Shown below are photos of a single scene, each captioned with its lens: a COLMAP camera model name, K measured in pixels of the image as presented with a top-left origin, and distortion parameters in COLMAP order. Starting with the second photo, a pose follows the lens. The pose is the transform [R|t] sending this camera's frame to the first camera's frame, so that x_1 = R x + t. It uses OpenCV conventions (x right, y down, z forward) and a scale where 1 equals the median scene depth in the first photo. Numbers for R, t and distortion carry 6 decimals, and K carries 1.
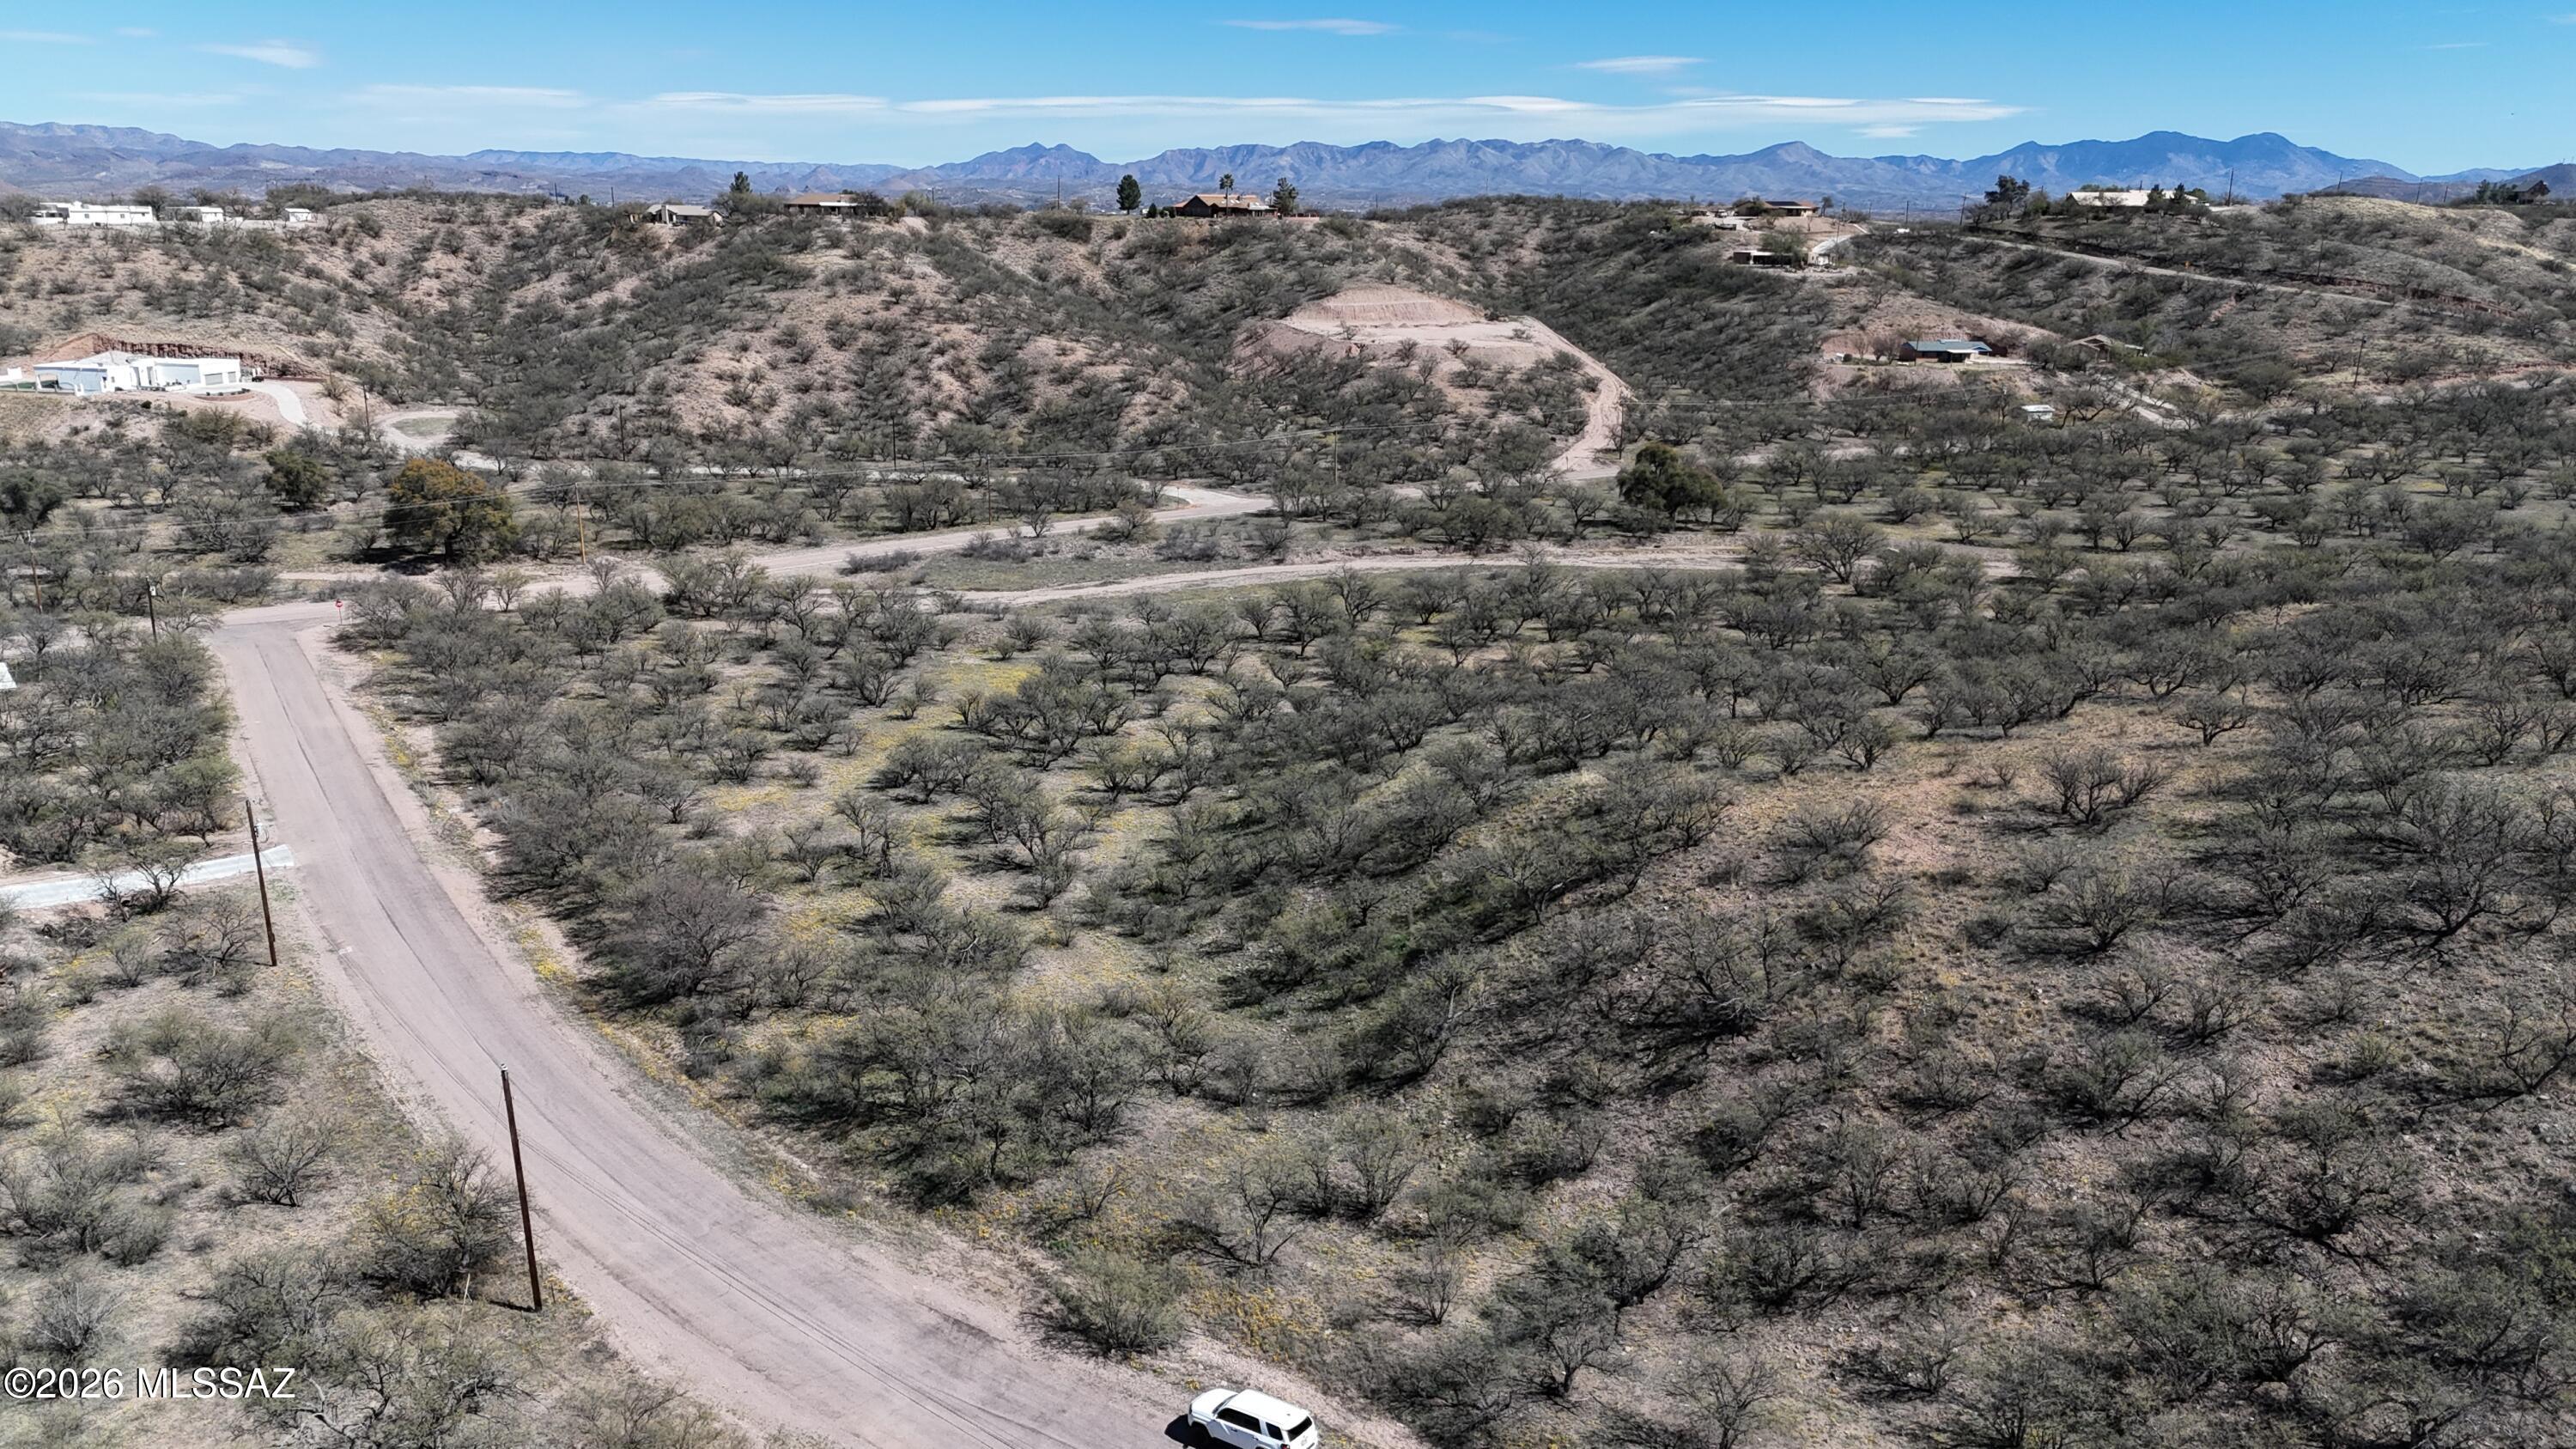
lens RADIAL K [[1889.5, 0, 1263.8], [0, 1889.5, 728.9], [0, 0, 1]] dist [0.078592, -0.075160]
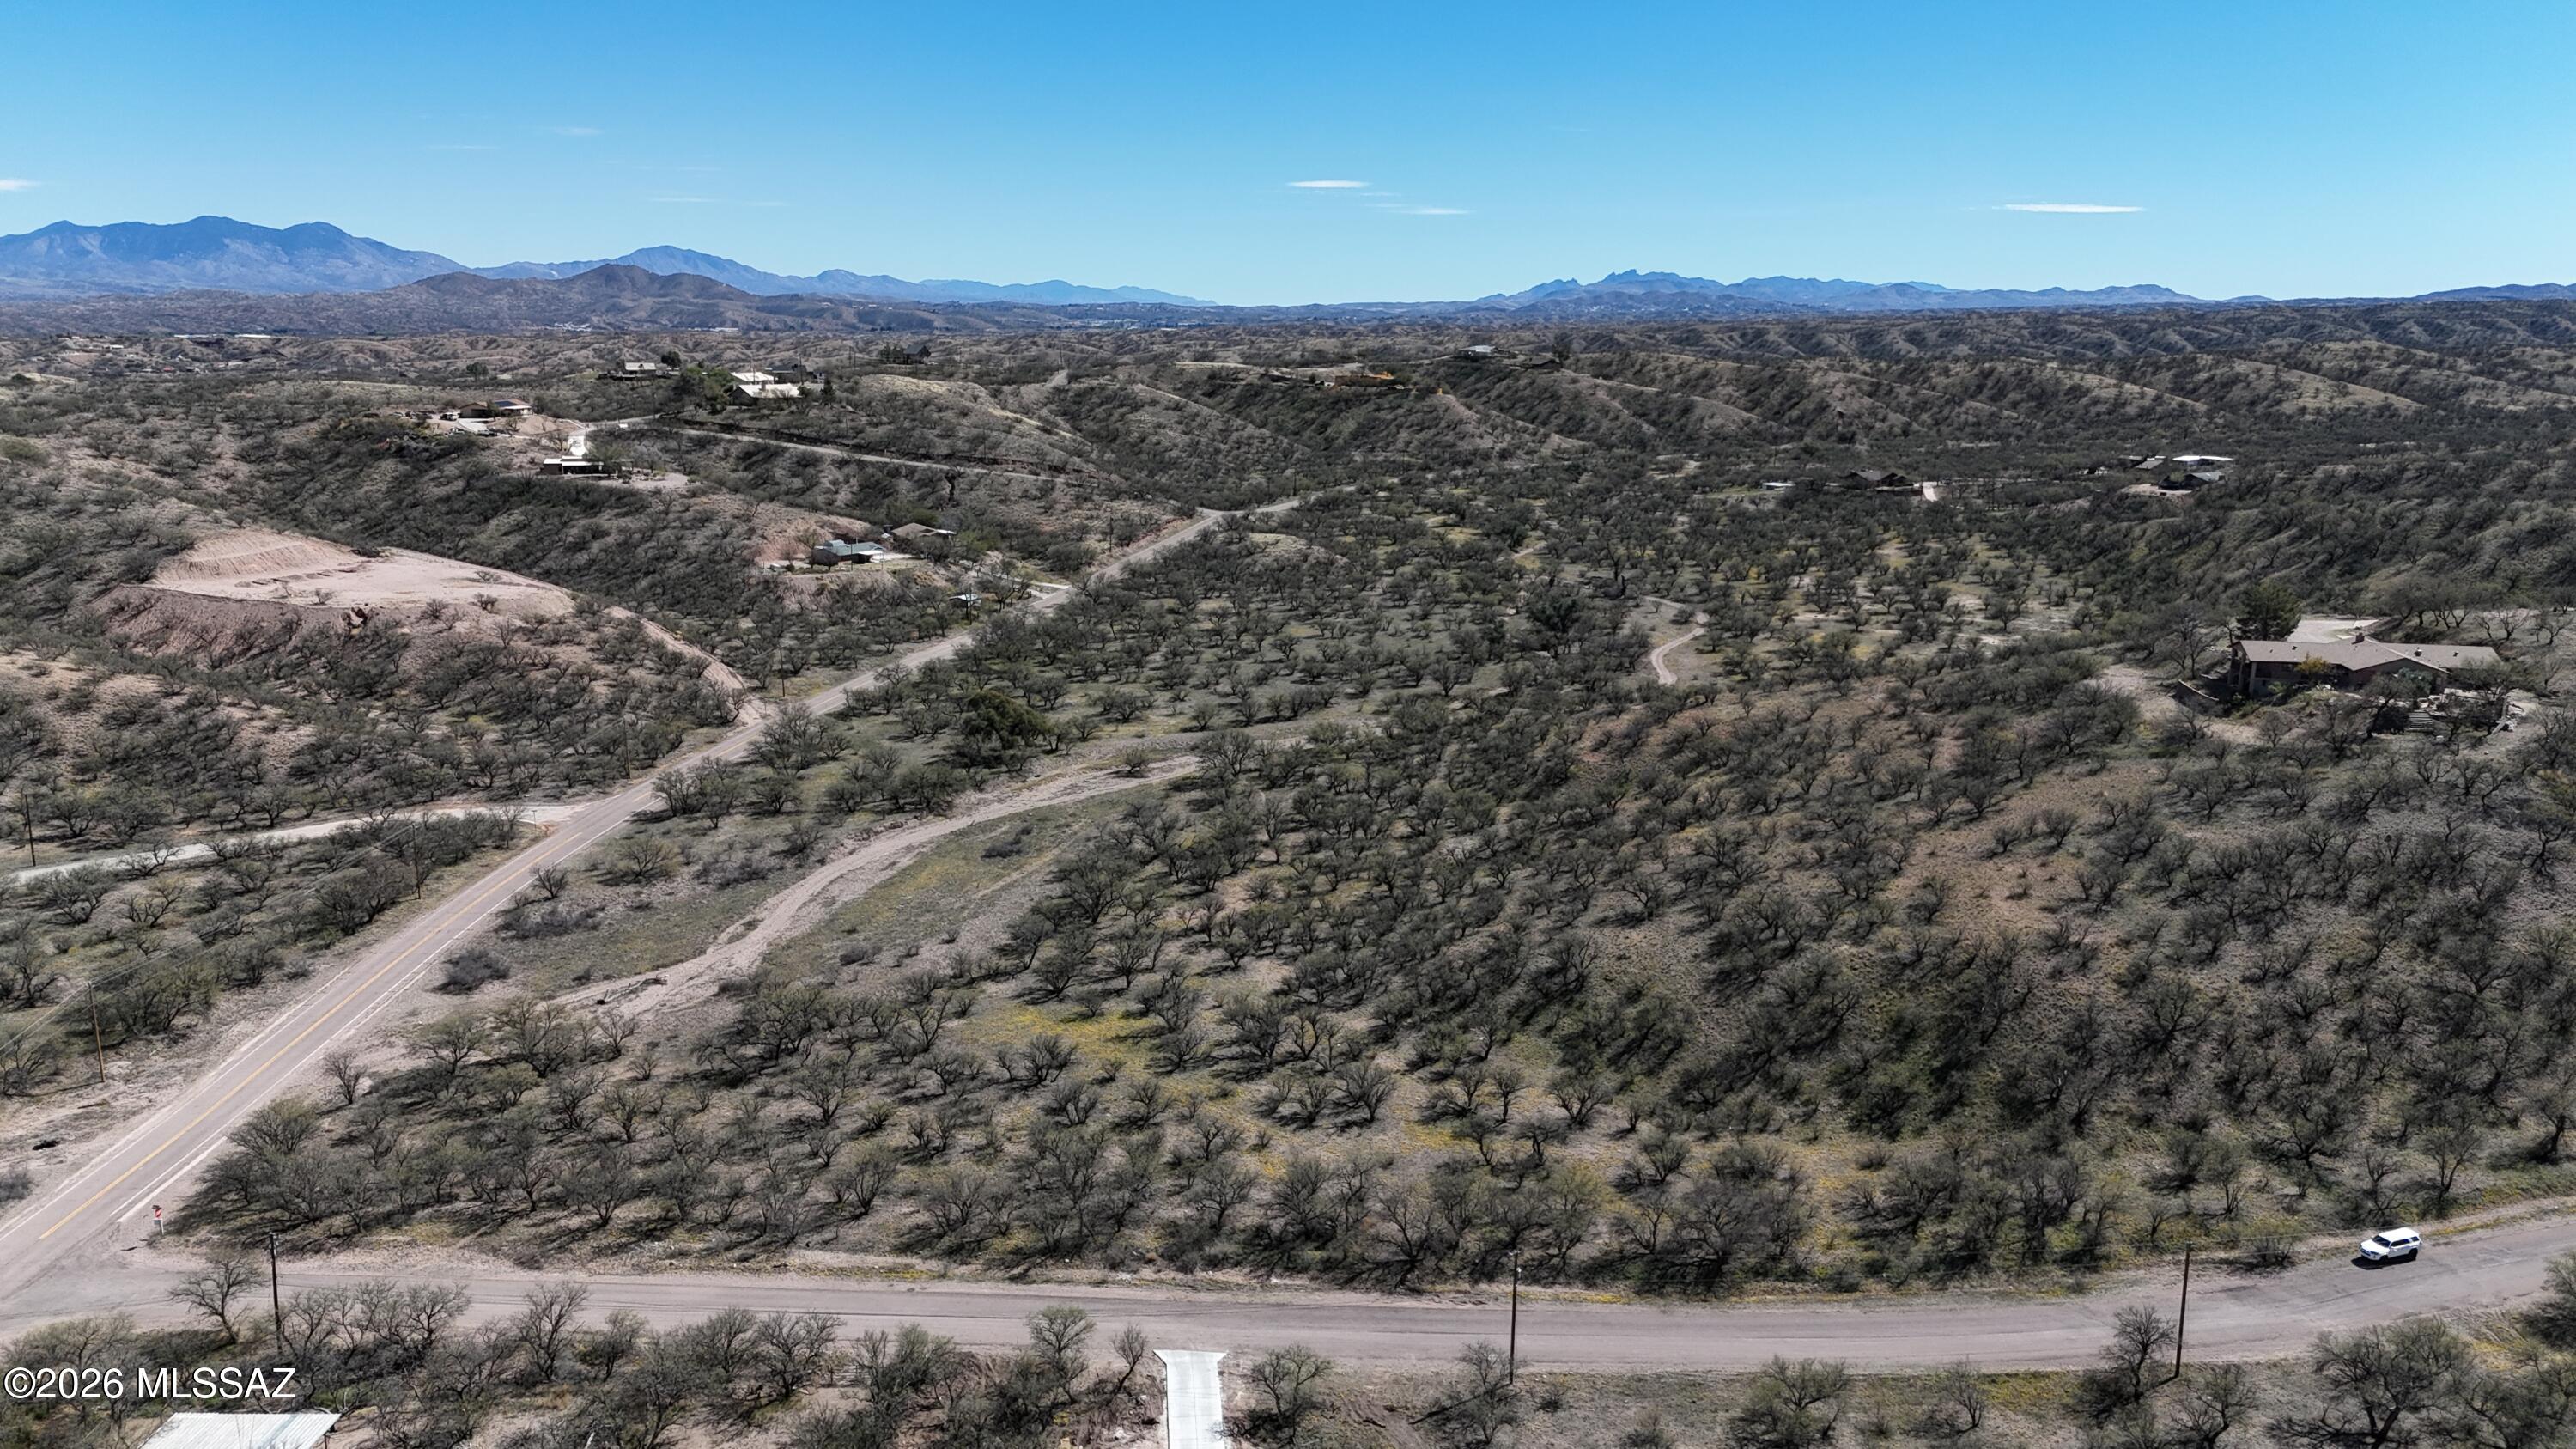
lens RADIAL K [[1889.5, 0, 1285.0], [0, 1889.5, 708.8], [0, 0, 1]] dist [0.078592, -0.075160]
pose [[0.606747, -0.170442, 0.776407, -0.418009], [0.210017, 0.976407, 0.050224, -0.110603], [-0.766650, 0.132586, 0.628227, 0.079290]]
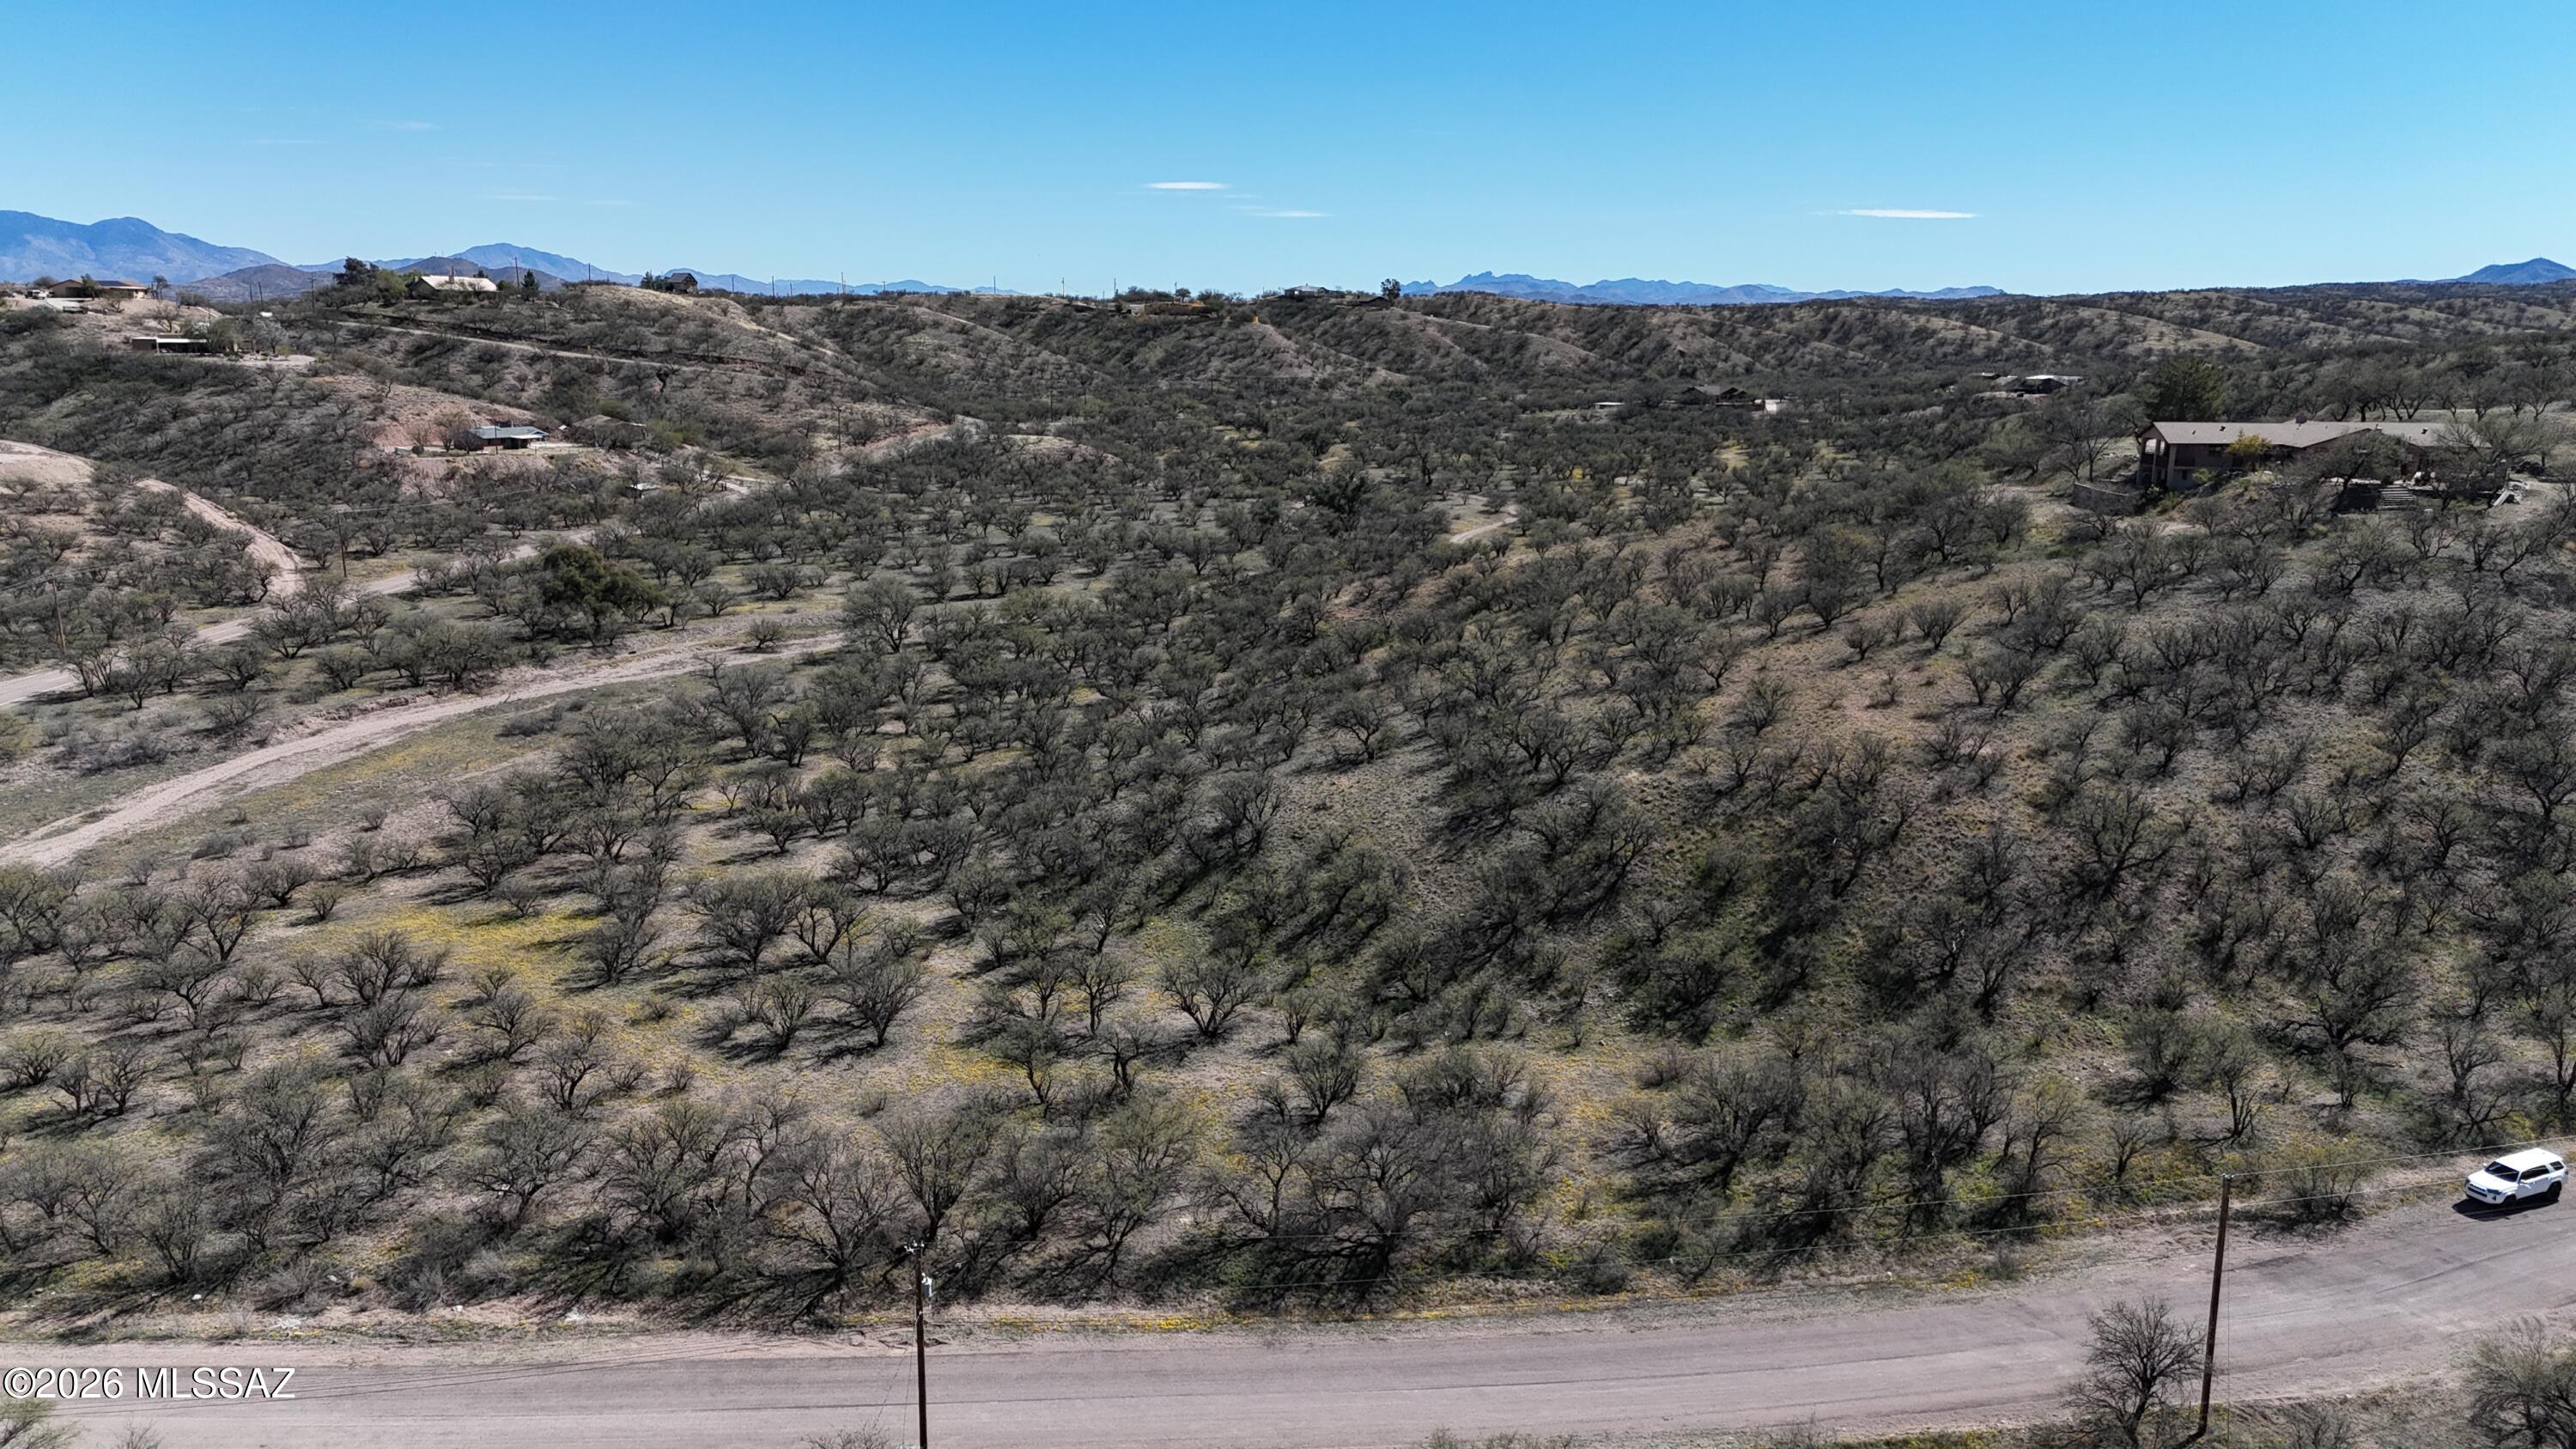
lens RADIAL K [[1889.5, 0, 1289.3], [0, 1889.5, 712.1], [0, 0, 1]] dist [0.078592, -0.075160]
pose [[0.546357, -0.179012, 0.818199, -0.256138], [0.219870, 0.973286, 0.066123, -0.039558], [-0.808178, 0.143771, 0.571120, 0.145643]]
